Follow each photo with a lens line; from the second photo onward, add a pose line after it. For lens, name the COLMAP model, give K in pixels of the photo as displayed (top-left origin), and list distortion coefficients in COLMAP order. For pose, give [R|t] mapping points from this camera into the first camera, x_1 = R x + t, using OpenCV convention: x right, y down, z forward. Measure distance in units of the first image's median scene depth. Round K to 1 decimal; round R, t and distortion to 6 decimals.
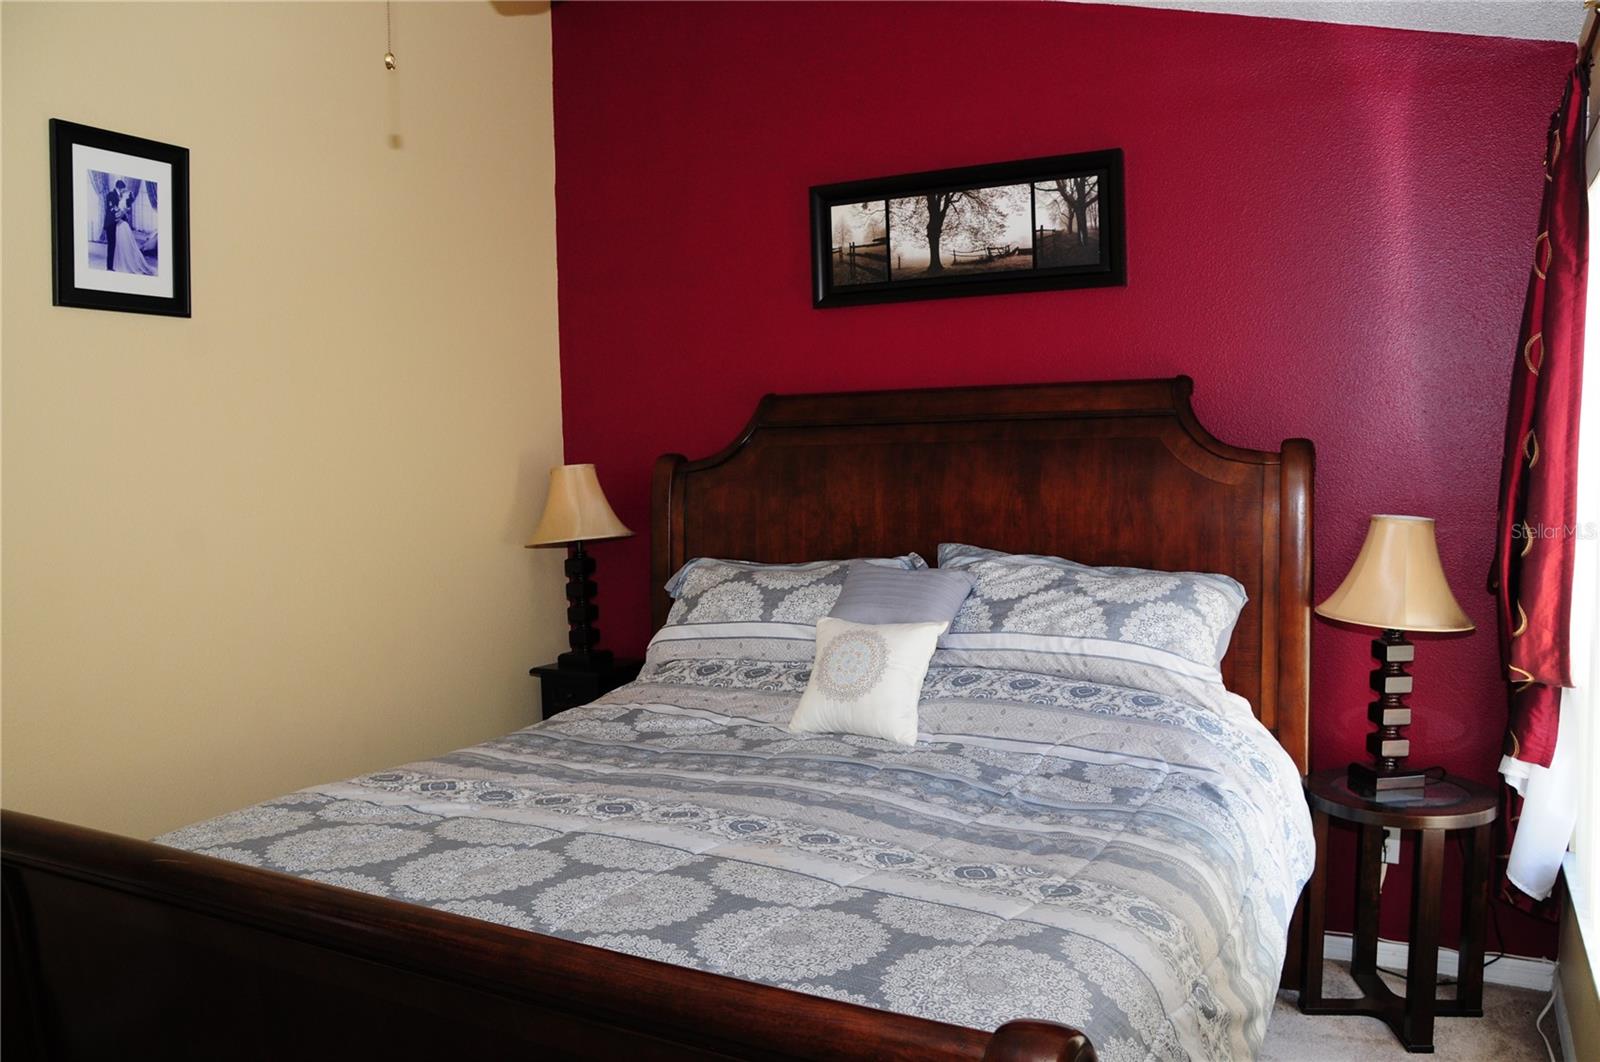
lens RADIAL K [[1240.8, 0, 802.5], [0, 1240.8, 525.4], [0, 0, 1]] dist [-0.145322, 0.089406]
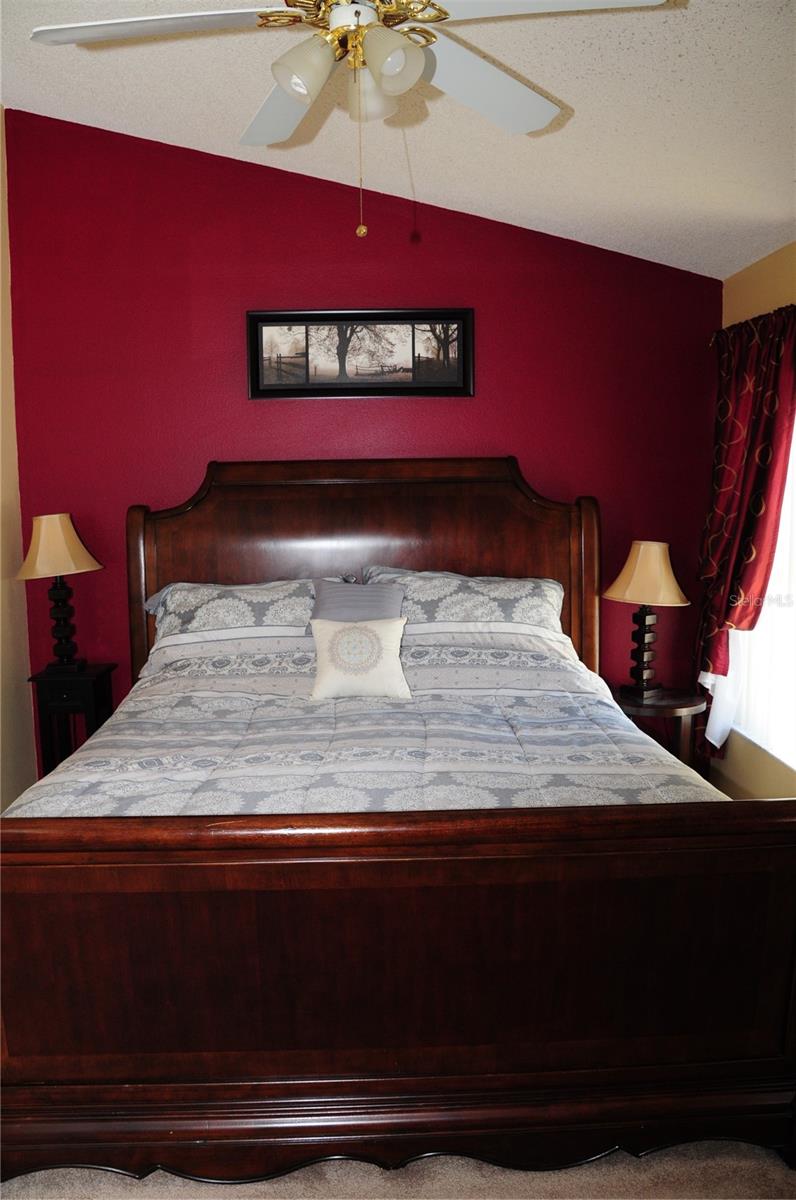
lens RADIAL K [[930.6, 0, 389.6], [0, 930.6, 604.9], [0, 0, 1]] dist [-0.145322, 0.089406]
pose [[0.869700, -0.053973, 0.490621, -0.432248], [0.024973, 0.997542, 0.065471, -0.011413], [-0.492949, -0.044688, 0.868910, 0.016919]]
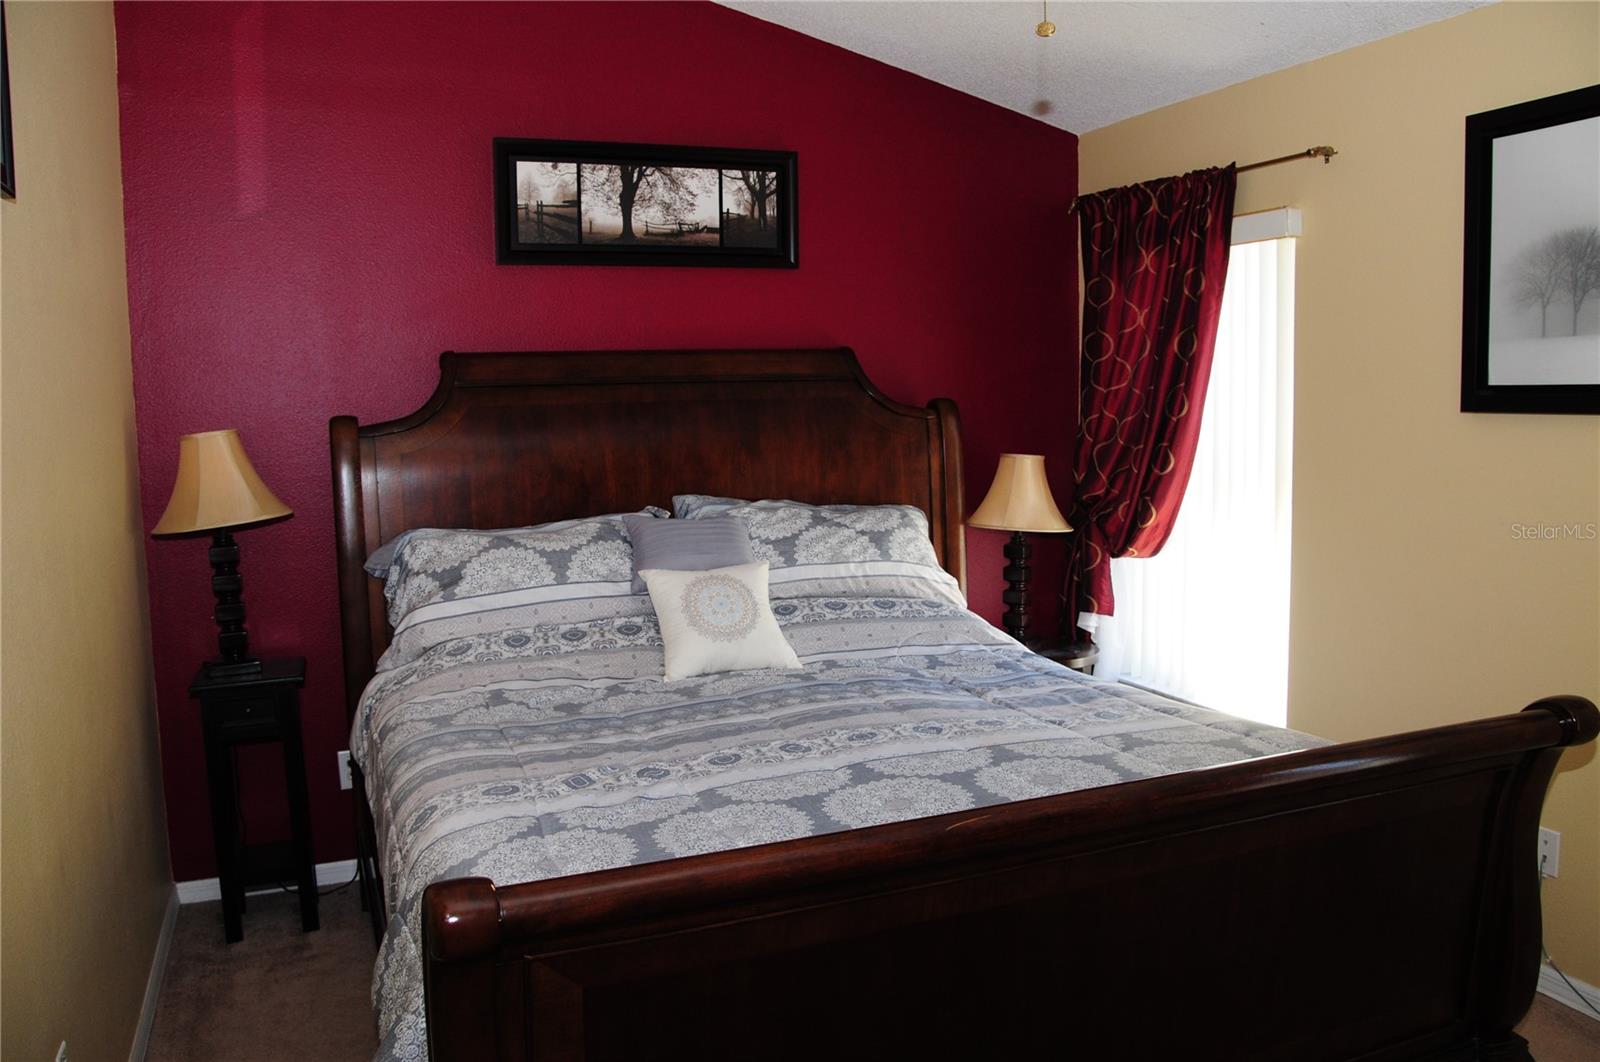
lens RADIAL K [[1240.8, 0, 795.1], [0, 1240.8, 537.5], [0, 0, 1]] dist [-0.145322, 0.089406]
pose [[0.646600, -0.075613, 0.759073, -0.676646], [0.051825, 0.997131, 0.055180, -0.003395], [-0.761067, 0.003660, 0.648663, 0.235041]]
